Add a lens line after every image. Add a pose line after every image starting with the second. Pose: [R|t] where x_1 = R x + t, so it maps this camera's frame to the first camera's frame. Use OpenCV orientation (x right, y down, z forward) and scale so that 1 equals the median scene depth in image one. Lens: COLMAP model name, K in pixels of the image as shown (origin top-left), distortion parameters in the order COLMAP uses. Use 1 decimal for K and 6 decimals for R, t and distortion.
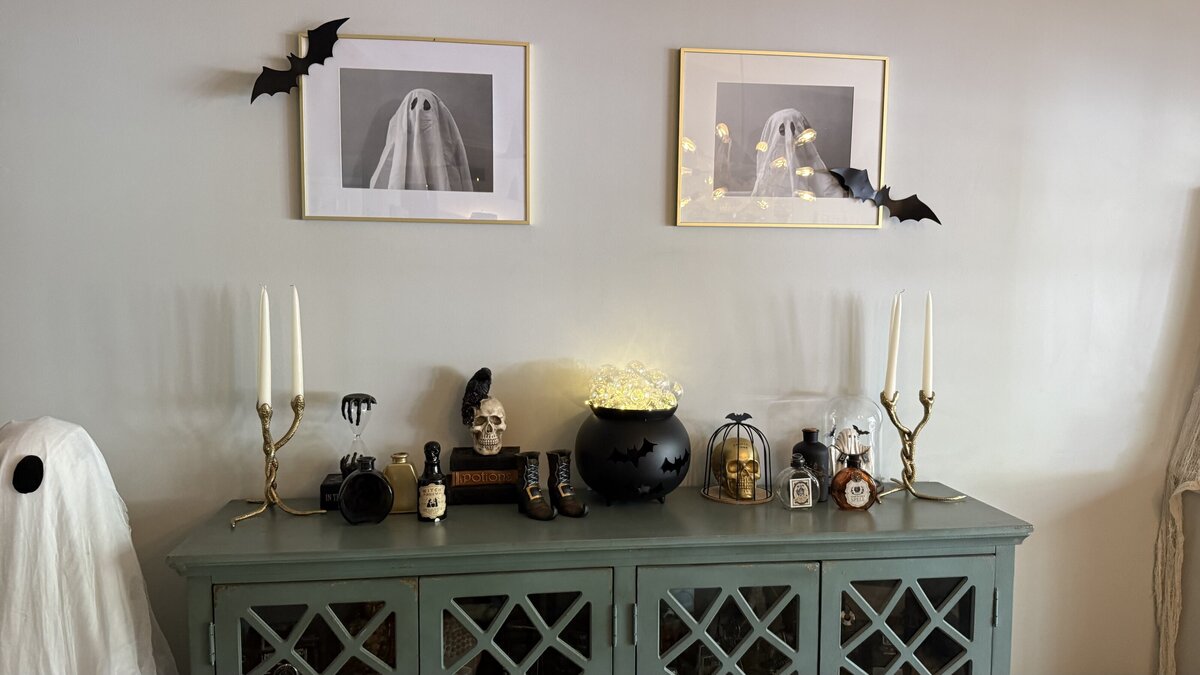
lens RADIAL K [[795.6, 0, 599.5], [0, 795.6, 340.9], [0, 0, 1]] dist [0.037820, -0.014064]
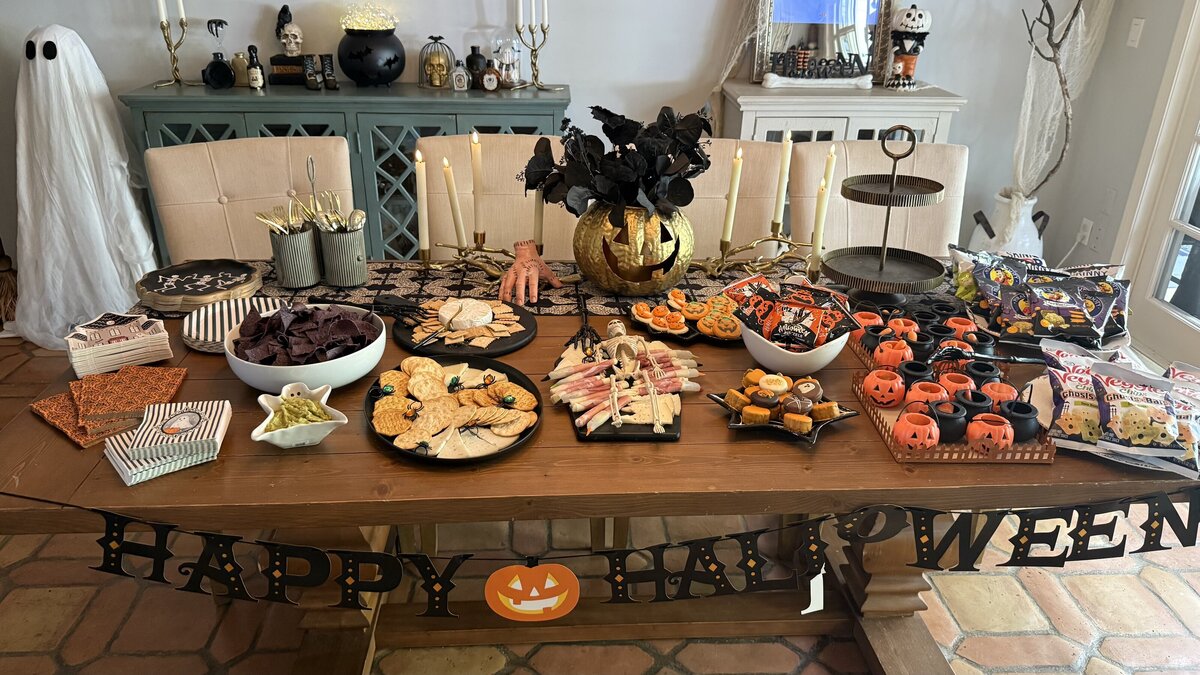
lens RADIAL K [[854.7, 0, 590.8], [0, 854.7, 337.6], [0, 0, 1]] dist [0.009061, -0.017782]
pose [[0.996436, 0.042984, -0.072573, 0.702876], [-0.015942, 0.940873, 0.338383, 0.076248], [0.082827, -0.336020, 0.938206, -0.965593]]
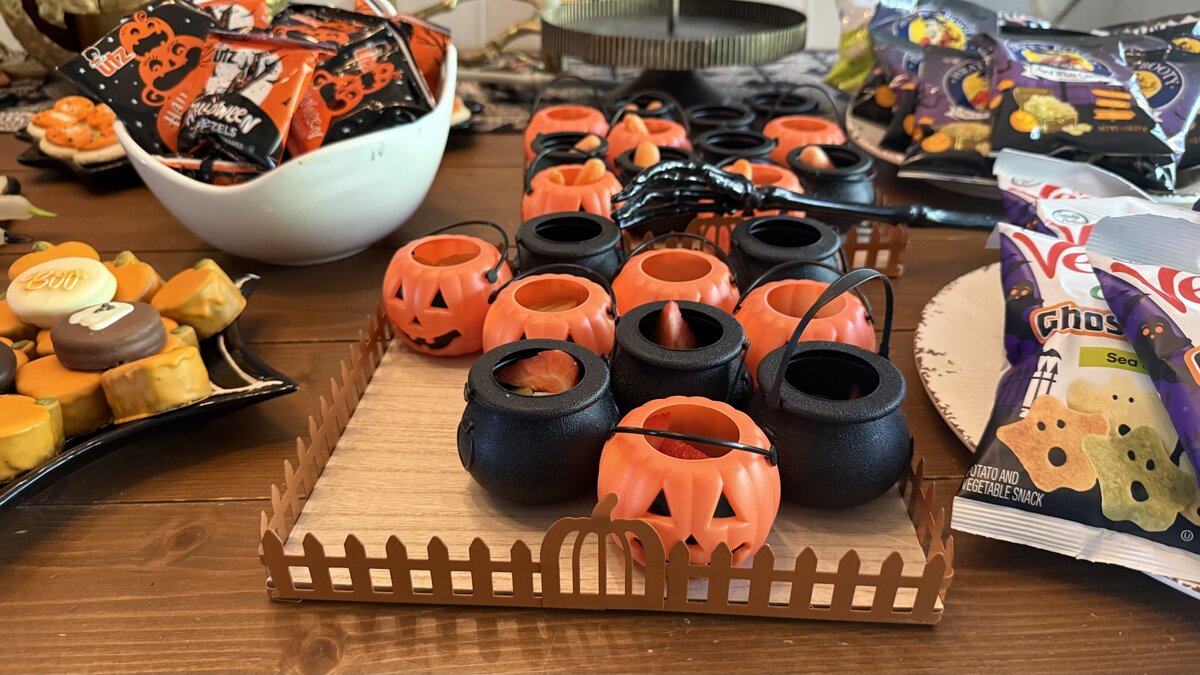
lens RADIAL K [[854.7, 0, 611.6], [0, 854.7, 340.9], [0, 0, 1]] dist [0.009061, -0.017782]
pose [[0.995478, 0.054383, -0.077889, 0.998128], [-0.015350, 0.901228, 0.433074, 0.304240], [0.093748, -0.429920, 0.897987, -0.398370]]
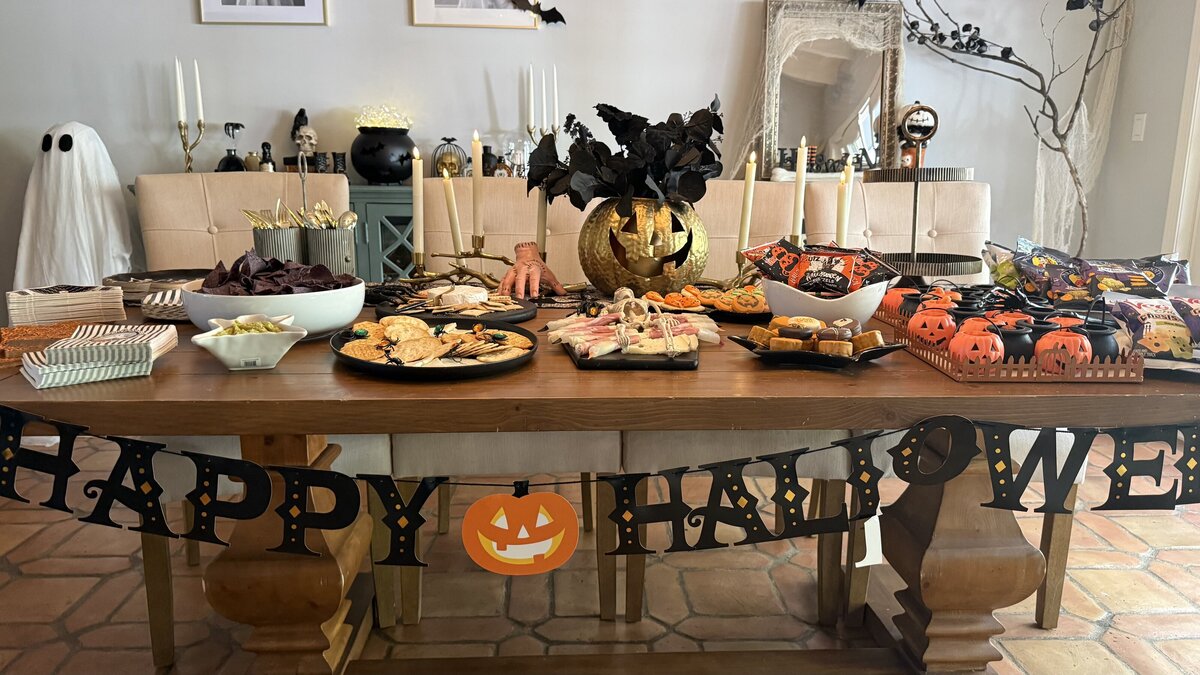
lens RADIAL K [[854.7, 0, 600.0], [0, 854.7, 343.7], [0, 0, 1]] dist [0.009061, -0.017782]
pose [[0.995985, 0.019797, -0.087308, 0.713023], [-0.009338, 0.992896, 0.118619, 0.330786], [0.089036, -0.117327, 0.989094, -0.920115]]
